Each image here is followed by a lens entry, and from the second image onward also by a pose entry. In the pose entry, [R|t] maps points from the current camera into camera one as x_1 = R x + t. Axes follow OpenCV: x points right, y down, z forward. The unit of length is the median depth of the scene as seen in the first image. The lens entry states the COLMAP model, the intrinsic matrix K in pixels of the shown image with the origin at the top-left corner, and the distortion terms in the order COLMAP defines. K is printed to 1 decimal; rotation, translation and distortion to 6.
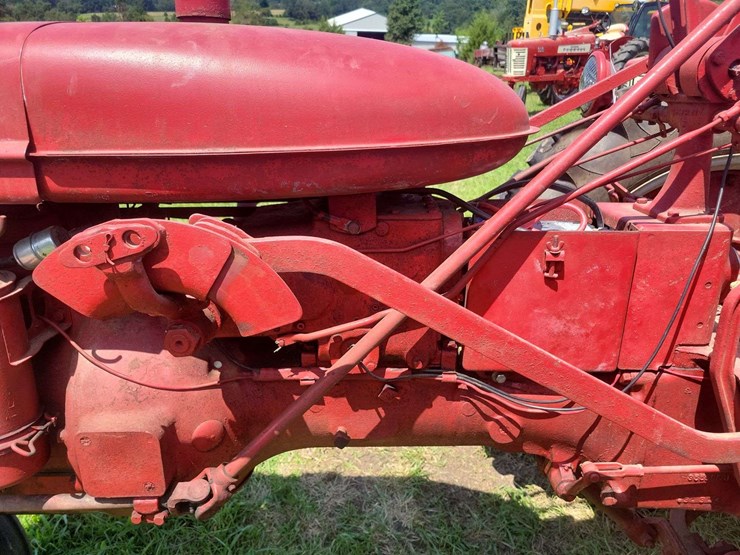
lens RADIAL K [[562.3, 0, 375.8], [0, 562.3, 273.2], [0, 0, 1]] dist [0.054992, -0.040155]
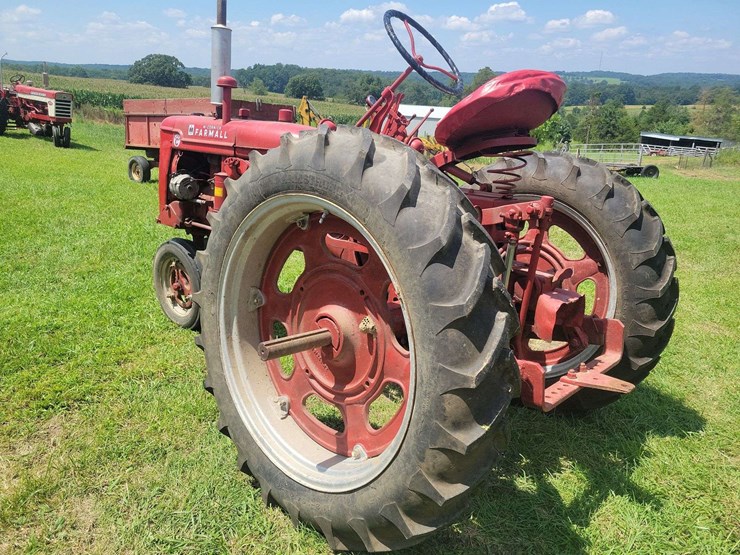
lens RADIAL K [[562.3, 0, 375.7], [0, 562.3, 275.4], [0, 0, 1]] dist [0.054992, -0.040155]
pose [[0.725135, 0.214655, -0.654296, 0.221898], [-0.302363, 0.952928, -0.022471, 0.035756], [0.618673, 0.214129, 0.755905, -0.101655]]
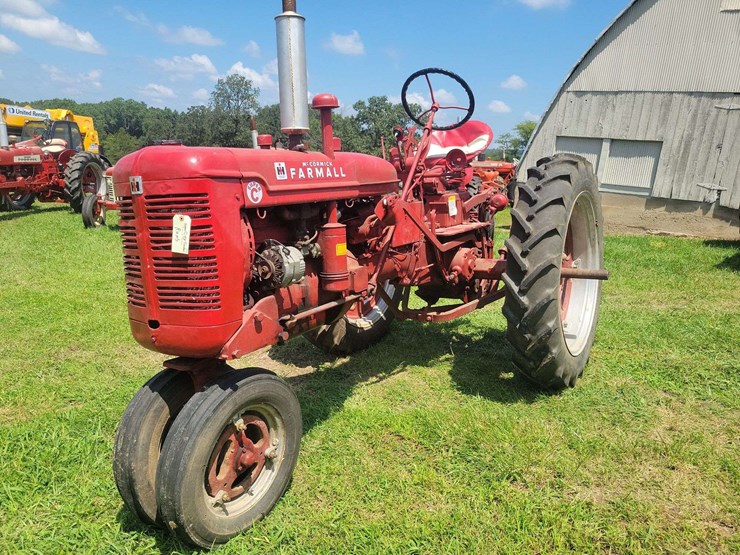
lens RADIAL K [[562.3, 0, 368.6], [0, 562.3, 279.6], [0, 0, 1]] dist [0.054992, -0.040155]
pose [[0.544367, -0.168671, 0.821714, -0.229690], [0.304212, 0.952585, -0.005999, 0.027661], [-0.781741, 0.253241, 0.569868, -0.066142]]
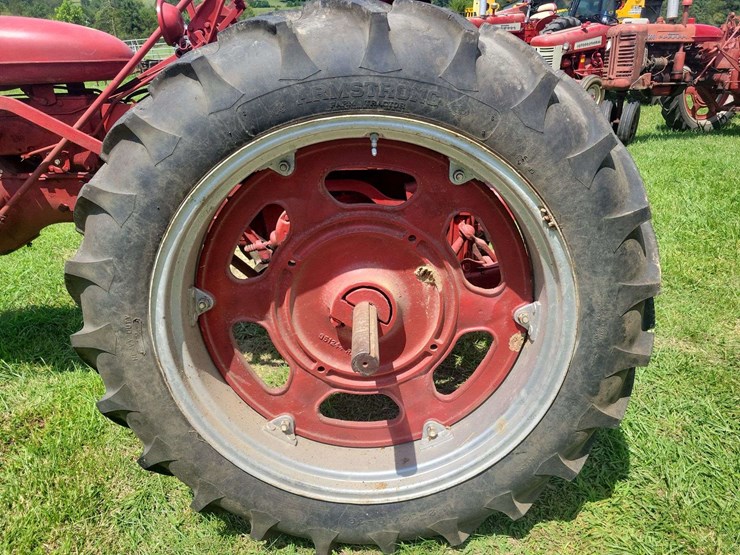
lens RADIAL K [[562.3, 0, 374.8], [0, 562.3, 277.1], [0, 0, 1]] dist [0.054992, -0.040155]
pose [[0.999928, -0.011971, -0.001141, 0.096897], [0.012003, 0.999351, 0.033952, 0.042589], [0.000734, -0.033963, 0.999423, -0.101955]]
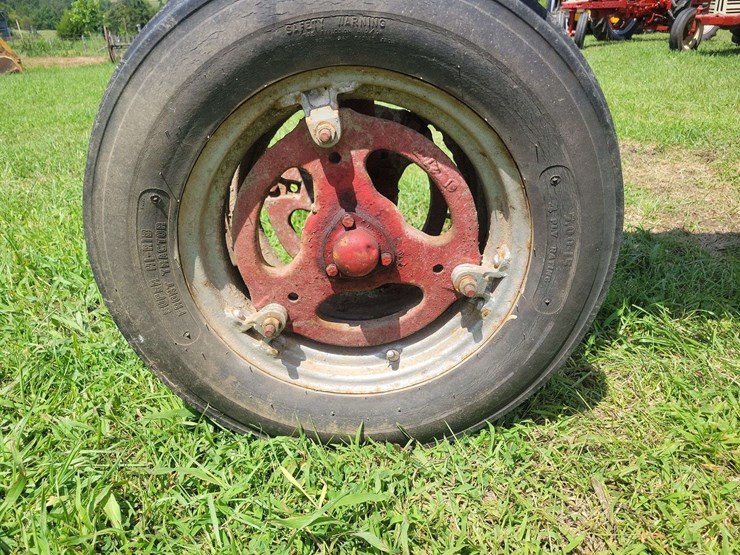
lens RADIAL K [[562.3, 0, 372.0], [0, 562.3, 274.2], [0, 0, 1]] dist [0.054992, -0.040155]
pose [[0.999744, -0.022211, -0.004424, -0.100628], [0.022321, 0.999394, 0.026704, 0.073394], [0.003829, -0.026796, 0.999634, 0.030417]]
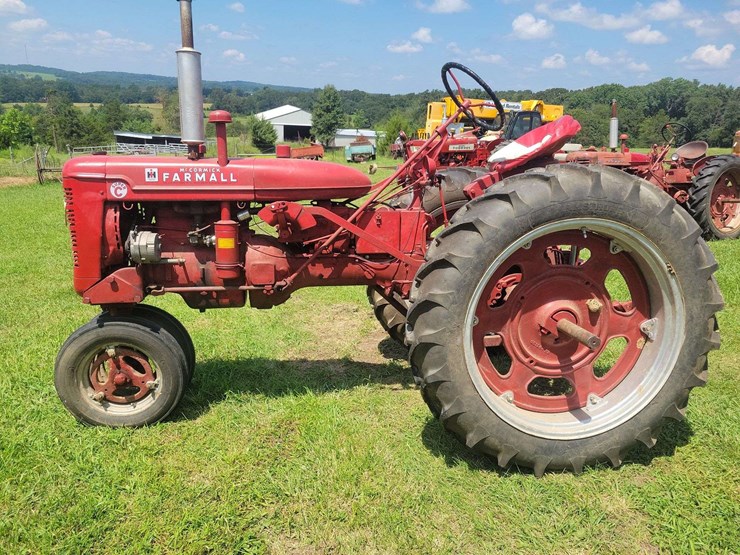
lens RADIAL K [[562.3, 0, 368.4], [0, 562.3, 282.3], [0, 0, 1]] dist [0.054992, -0.040155]
pose [[0.993158, -0.018294, 0.115335, -0.014292], [0.033101, 0.991247, -0.127804, 0.065266], [-0.111987, 0.130747, 0.985071, -0.196882]]
